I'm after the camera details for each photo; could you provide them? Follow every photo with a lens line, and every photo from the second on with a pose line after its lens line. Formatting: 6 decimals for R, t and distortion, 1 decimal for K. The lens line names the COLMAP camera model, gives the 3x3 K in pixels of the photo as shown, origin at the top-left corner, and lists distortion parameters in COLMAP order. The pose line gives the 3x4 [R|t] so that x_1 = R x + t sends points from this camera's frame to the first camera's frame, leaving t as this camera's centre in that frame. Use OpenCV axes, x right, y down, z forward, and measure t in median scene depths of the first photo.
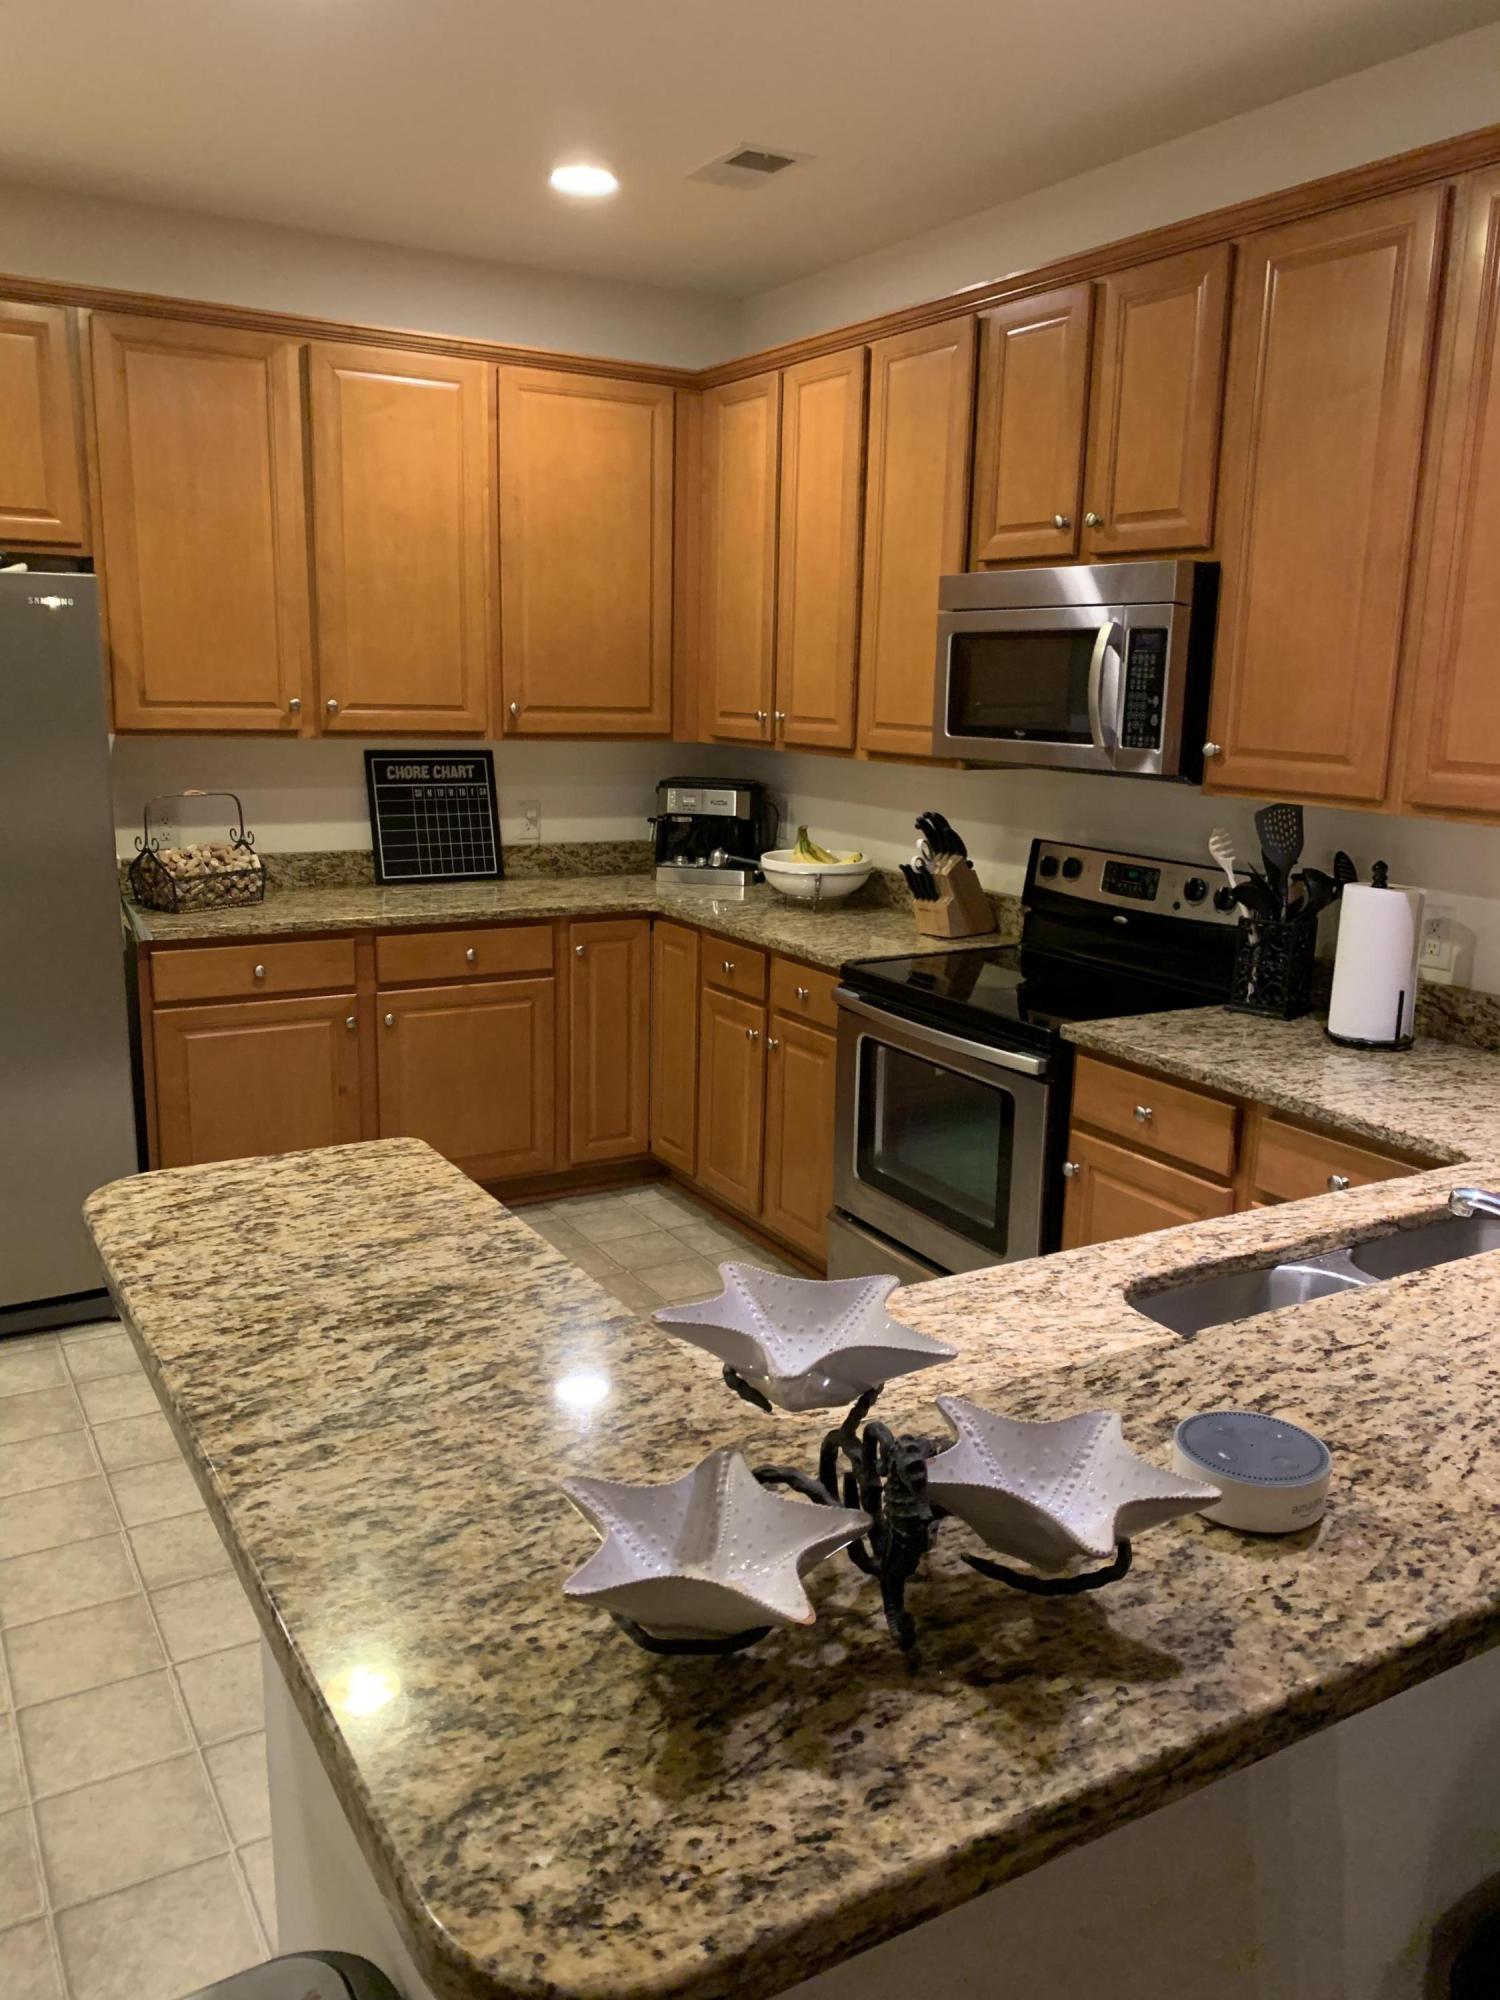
lens RADIAL K [[1519.9, 0, 750.0], [0, 1519.9, 1000.0], [0, 0, 1]] dist [0.060109, -0.073524]
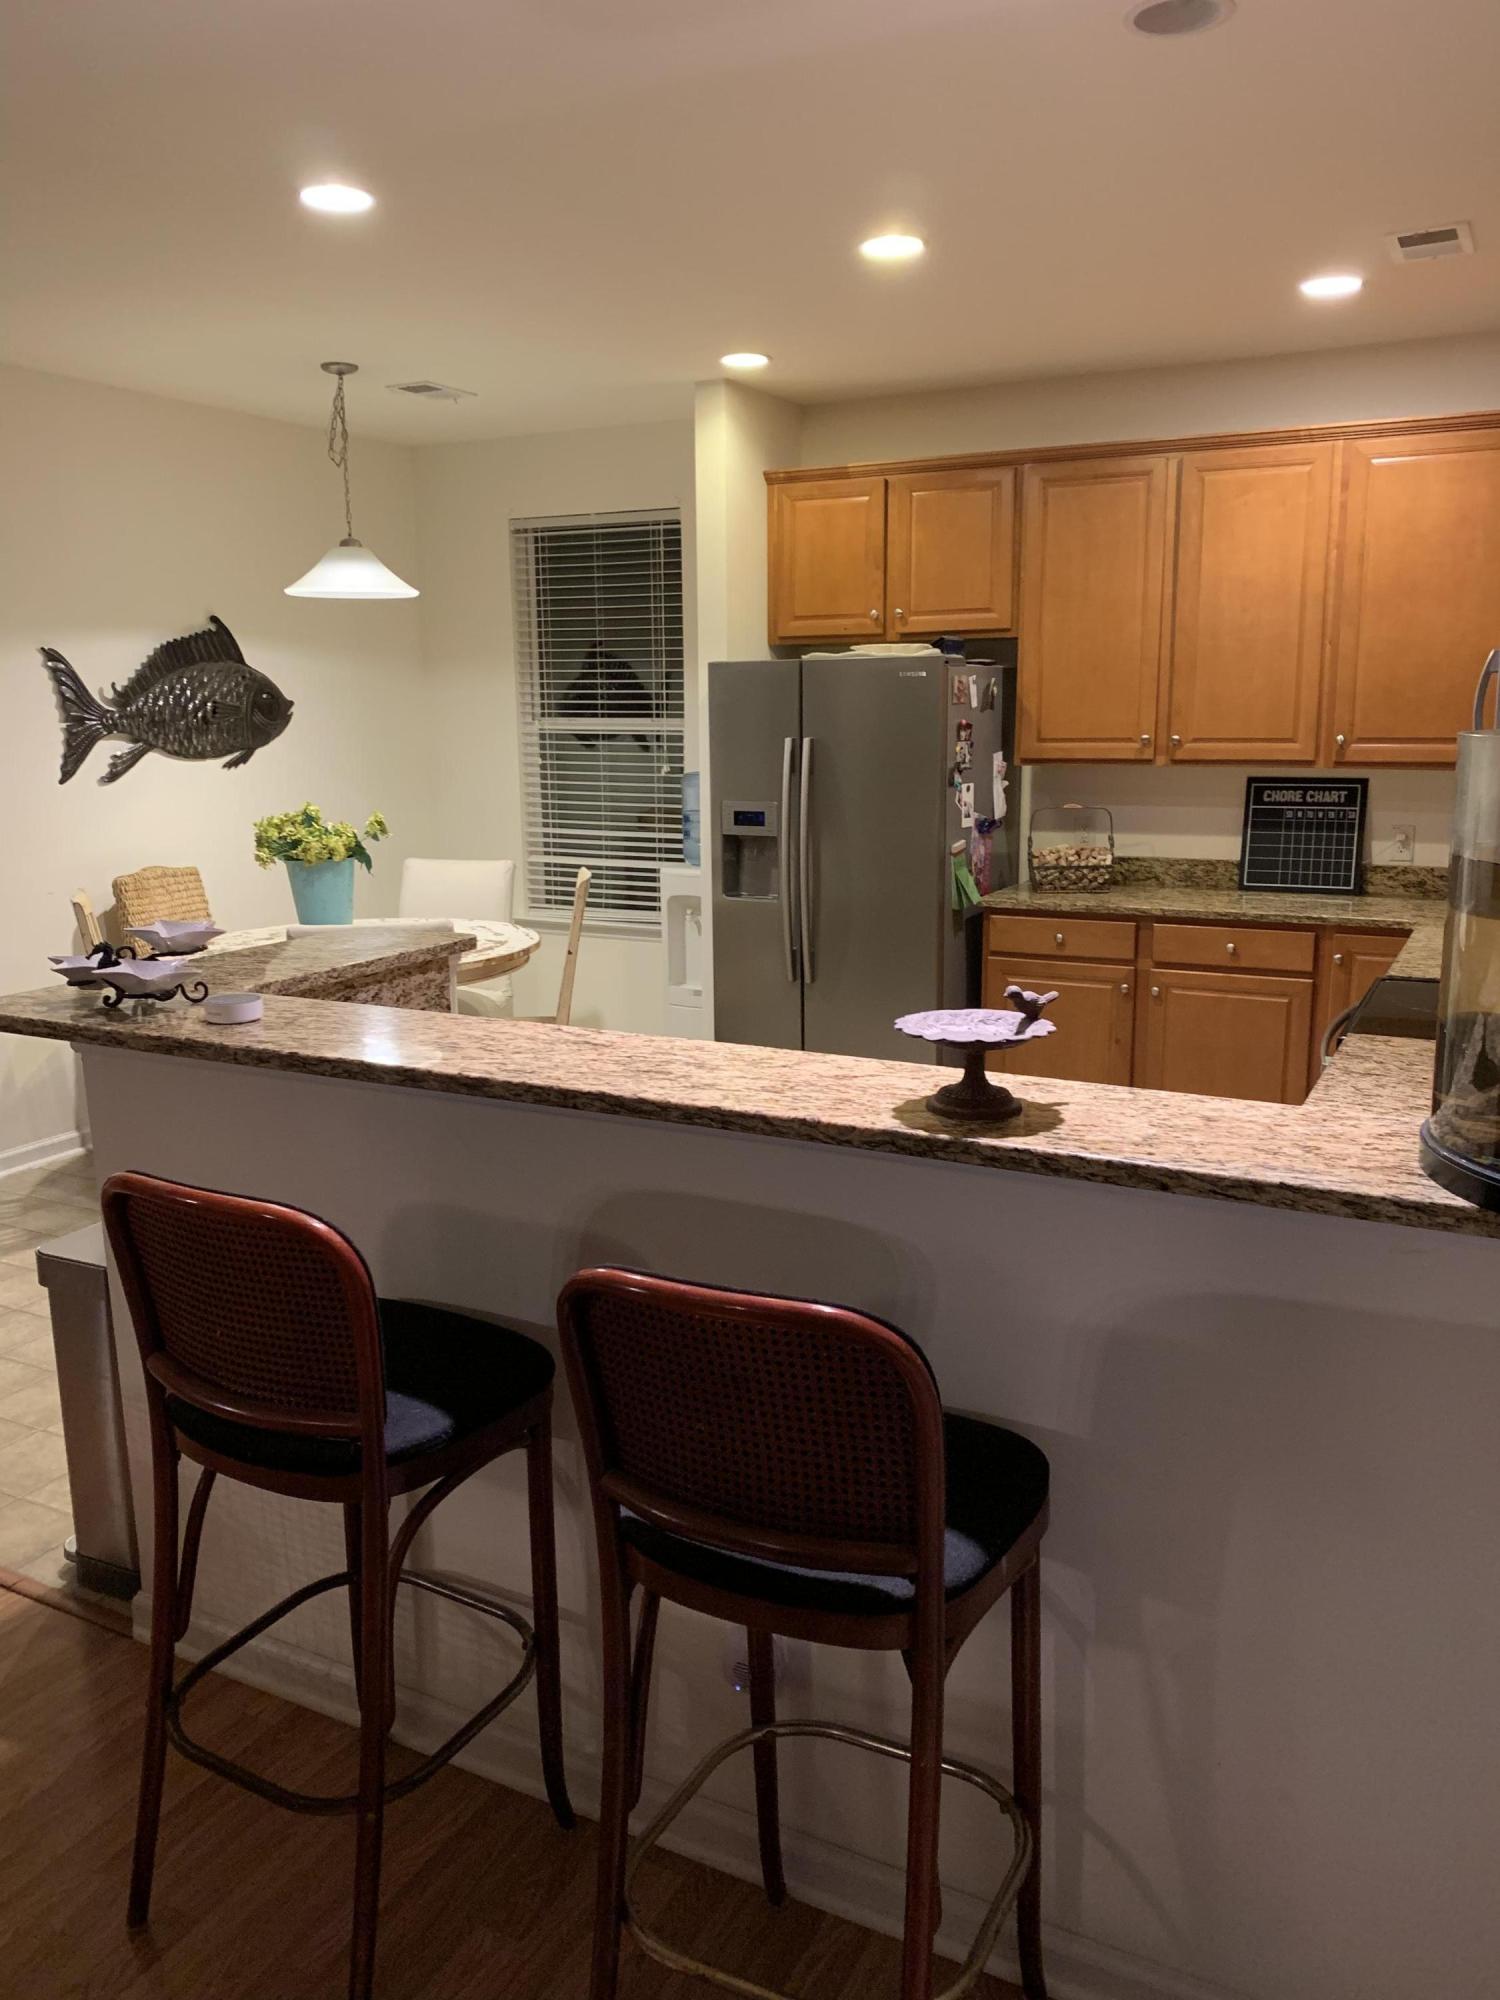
lens RADIAL K [[1519.9, 0, 750.0], [0, 1519.9, 1000.0], [0, 0, 1]] dist [0.060109, -0.073524]
pose [[0.562355, 0.137632, -0.815362, 0.526798], [-0.153329, 0.986307, 0.060737, -0.004649], [0.812556, 0.090863, 0.575757, 0.014214]]
